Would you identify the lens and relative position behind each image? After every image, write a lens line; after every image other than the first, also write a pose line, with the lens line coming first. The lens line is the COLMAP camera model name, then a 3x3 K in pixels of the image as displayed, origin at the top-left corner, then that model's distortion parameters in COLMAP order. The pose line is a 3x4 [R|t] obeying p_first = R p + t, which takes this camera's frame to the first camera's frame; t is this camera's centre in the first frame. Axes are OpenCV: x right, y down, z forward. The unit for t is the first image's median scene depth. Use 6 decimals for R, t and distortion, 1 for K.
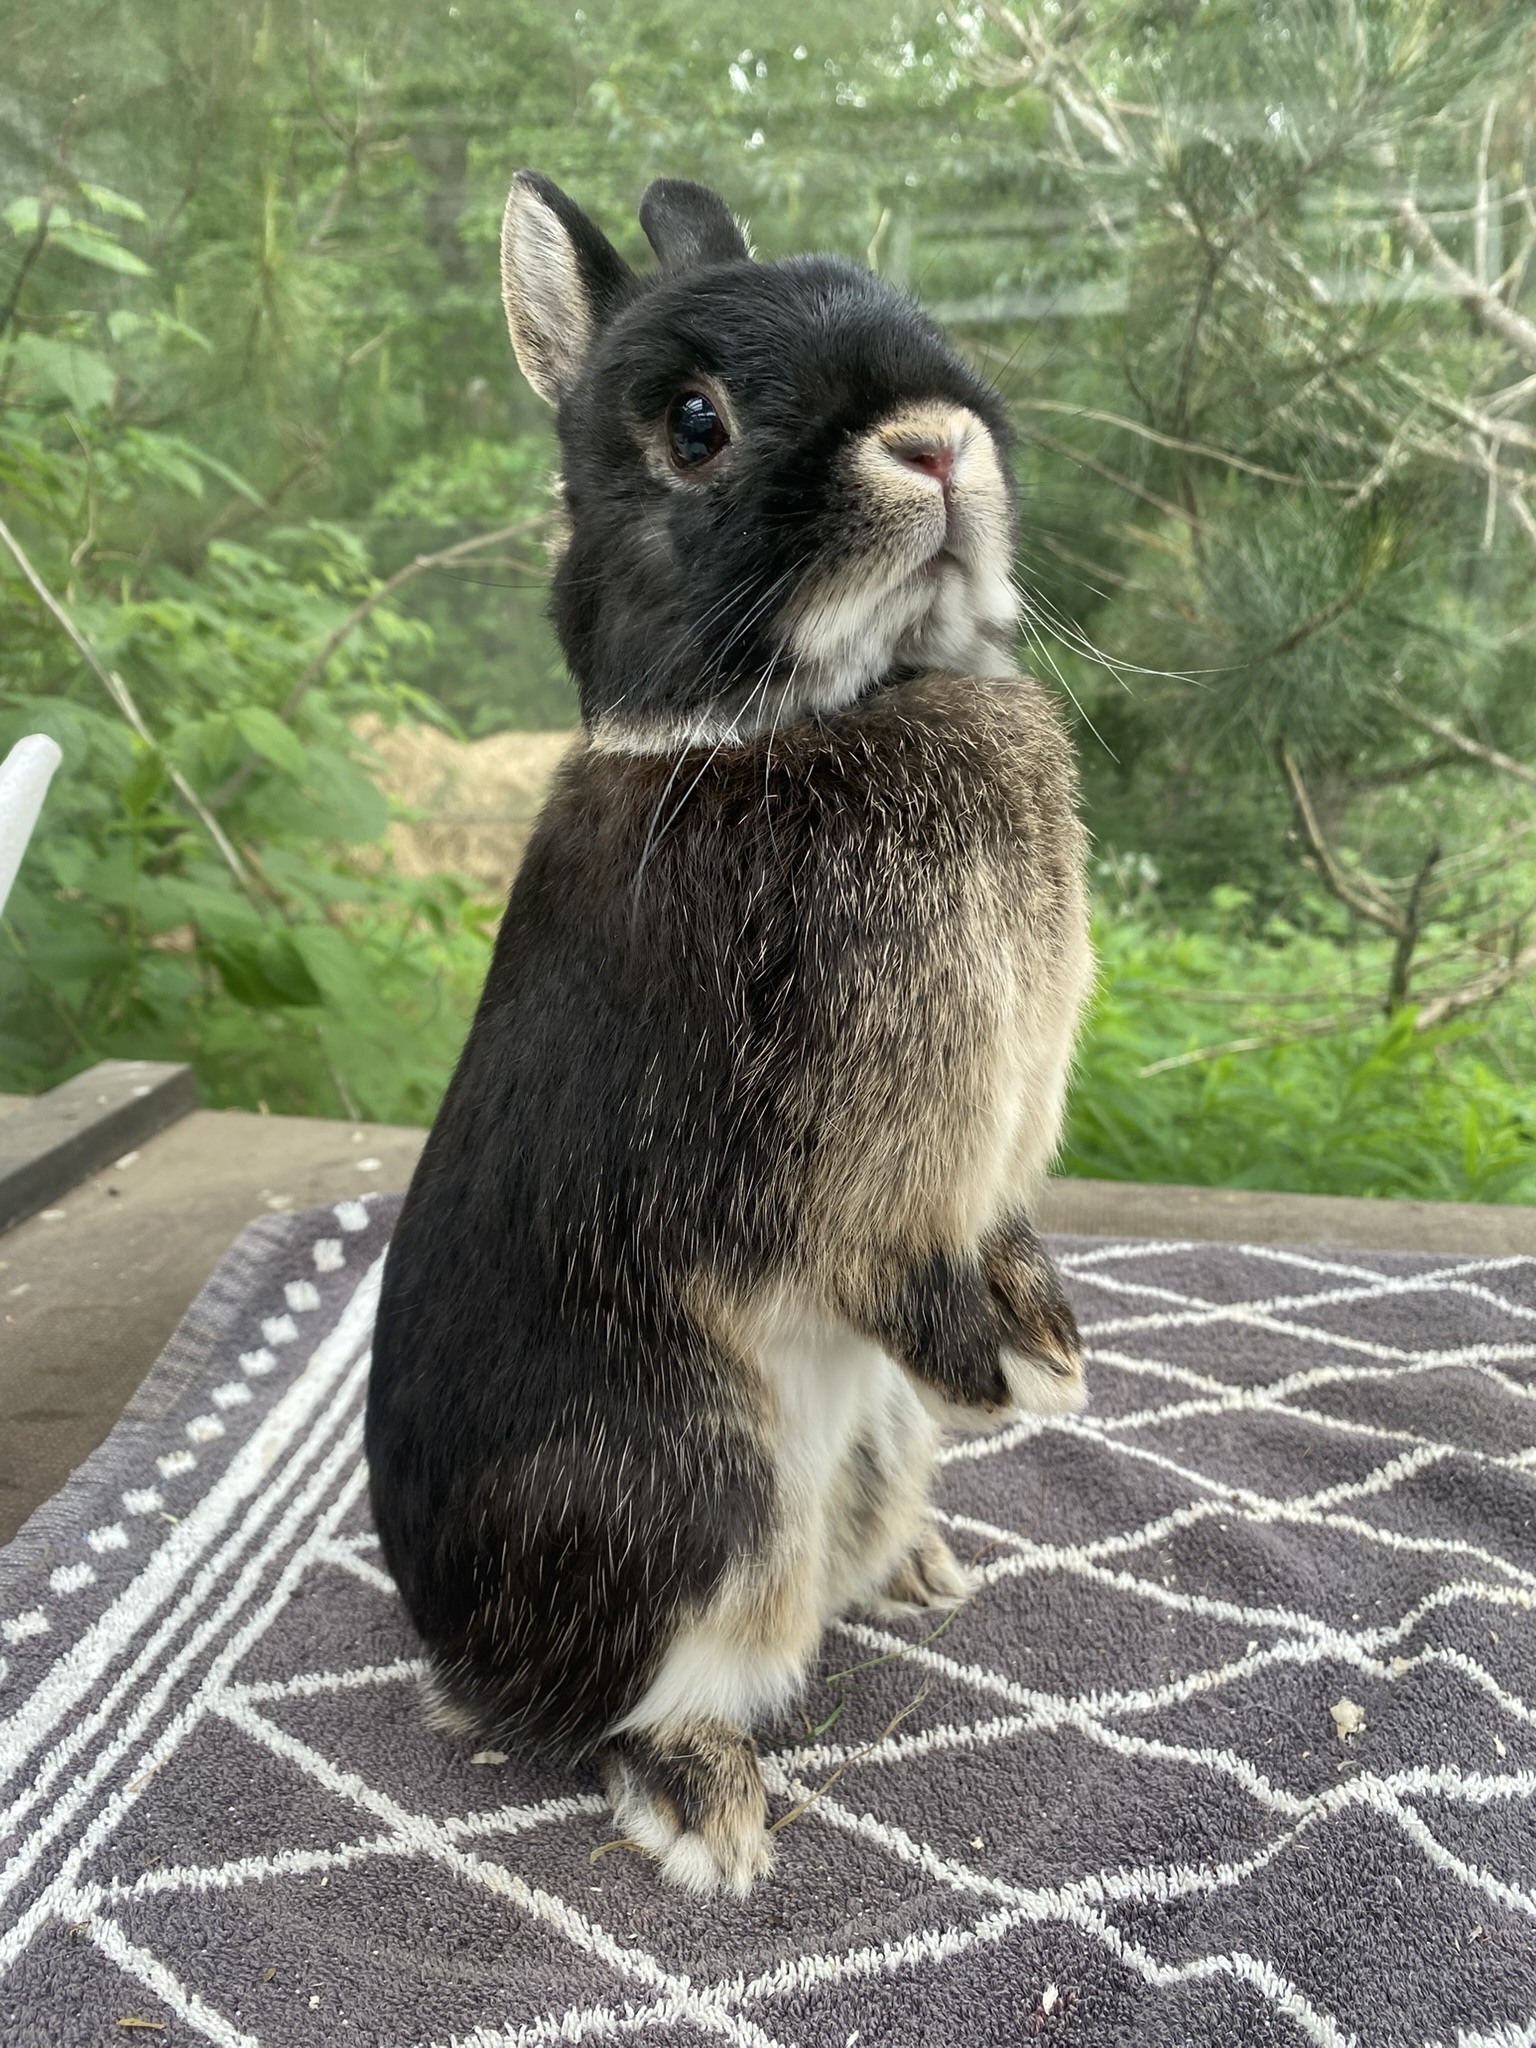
lens RADIAL K [[1553.2, 0, 777.5], [0, 1553.2, 1034.3], [0, 0, 1]] dist [-0.036706, 0.024381]
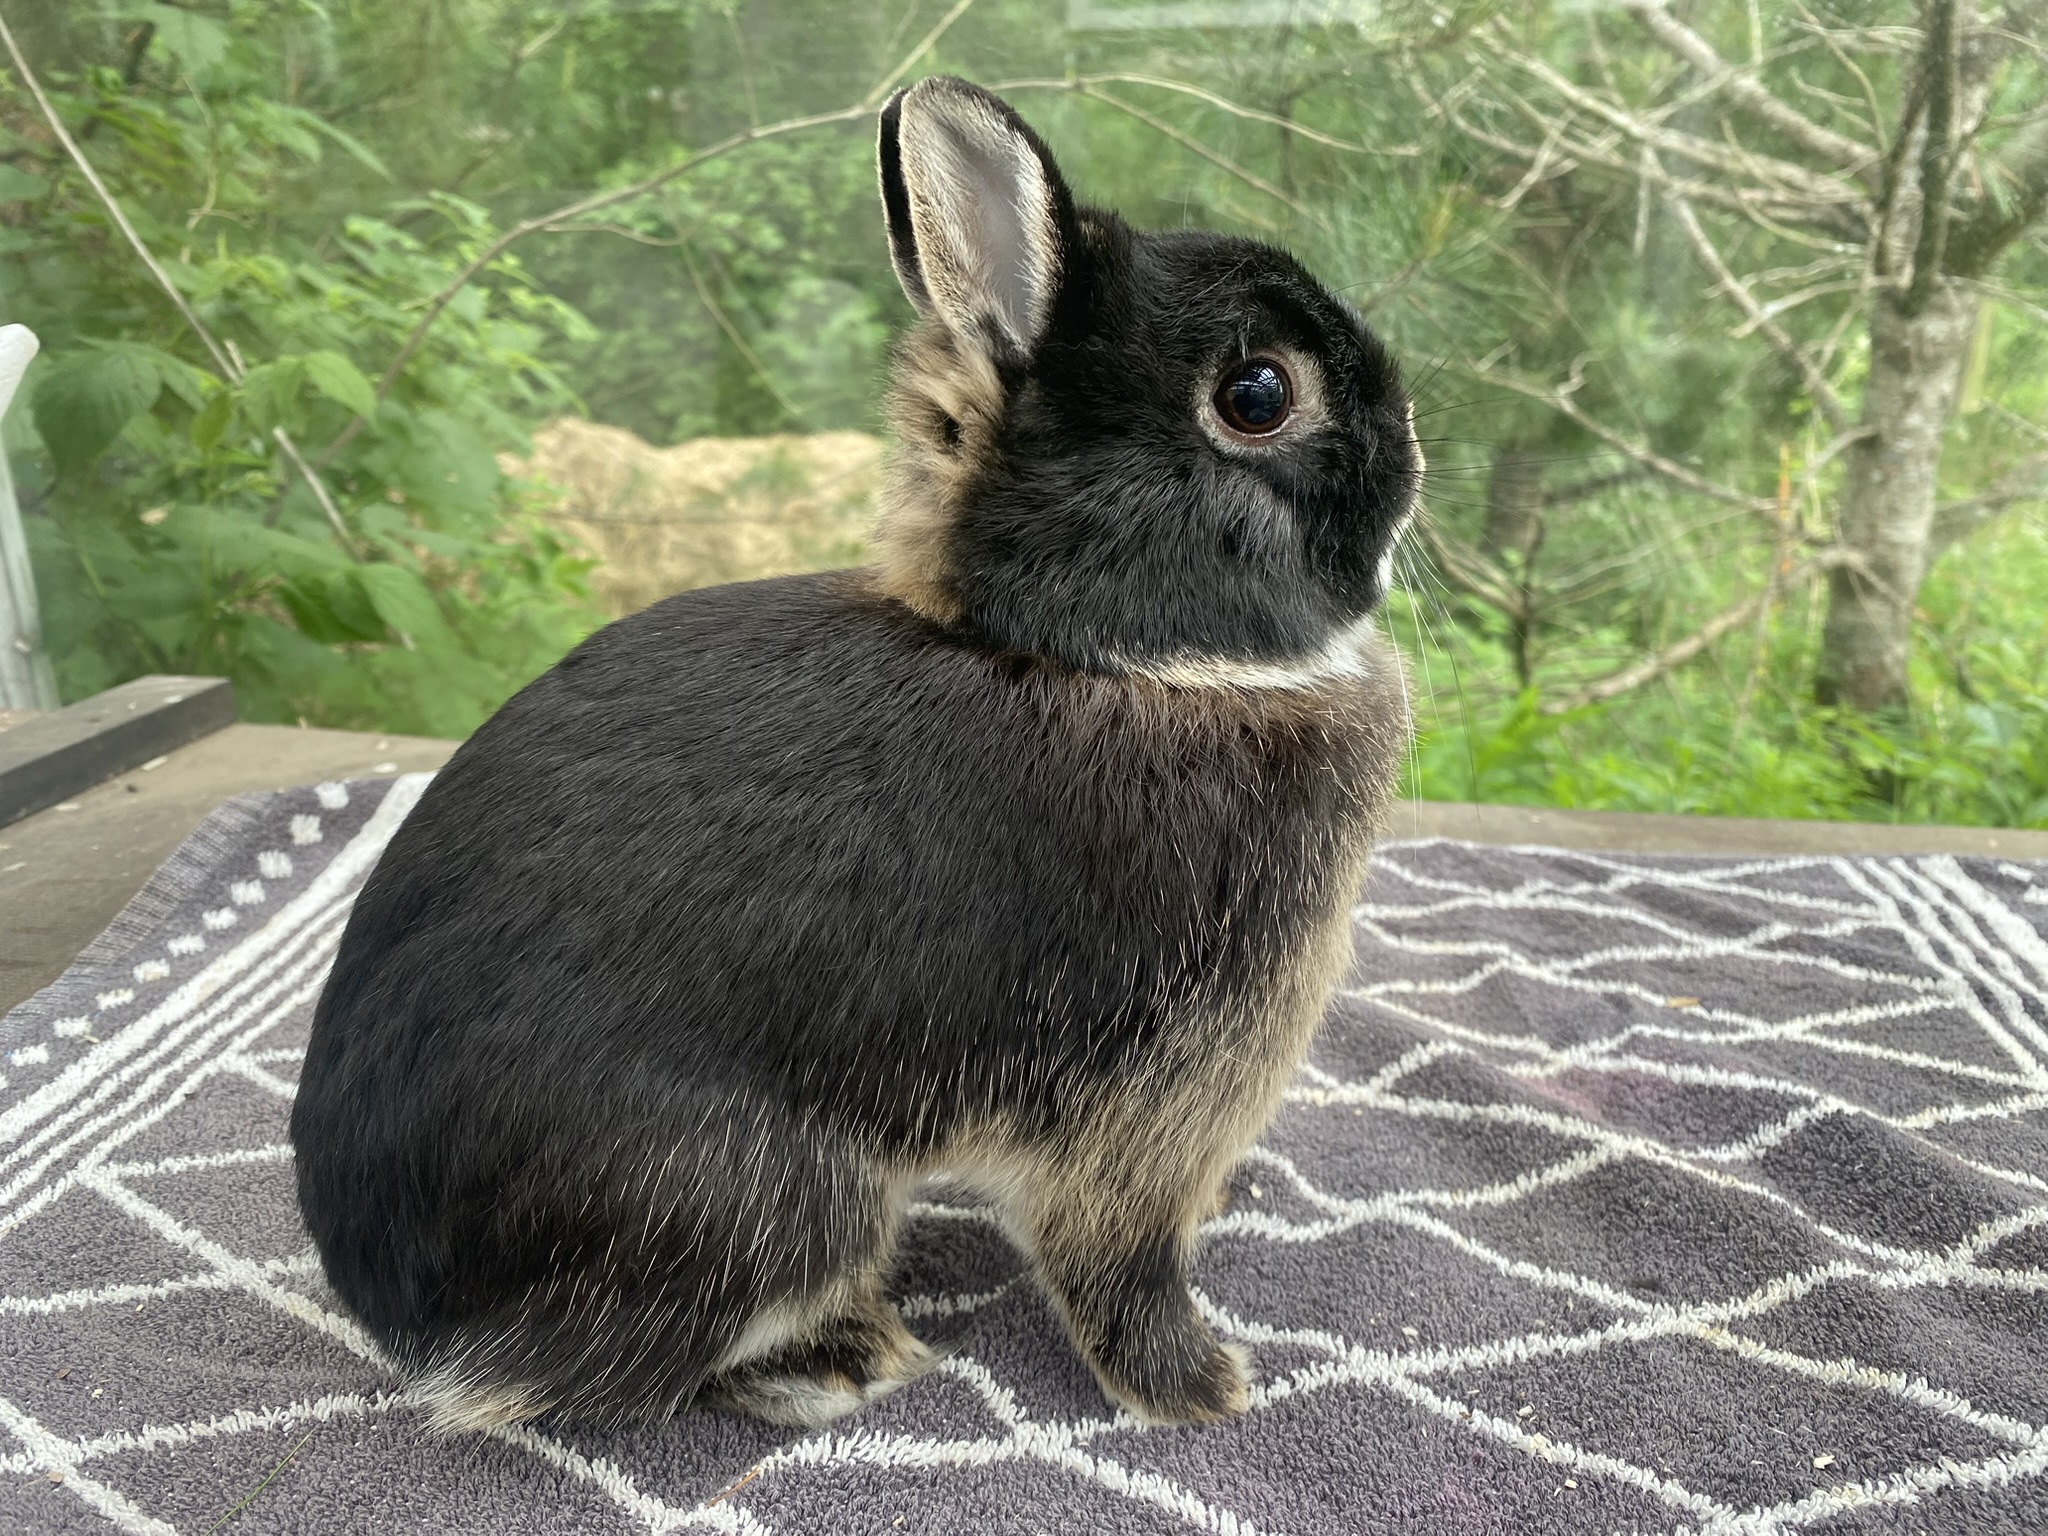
lens RADIAL K [[1553.2, 0, 1020.5], [0, 1553.2, 751.8], [0, 0, 1]] dist [-0.036706, 0.024381]
pose [[0.999735, 0.005611, 0.022348, 0.207578], [-0.005657, 0.999982, 0.001990, 0.103208], [-0.022337, -0.002116, 0.999748, -0.069929]]
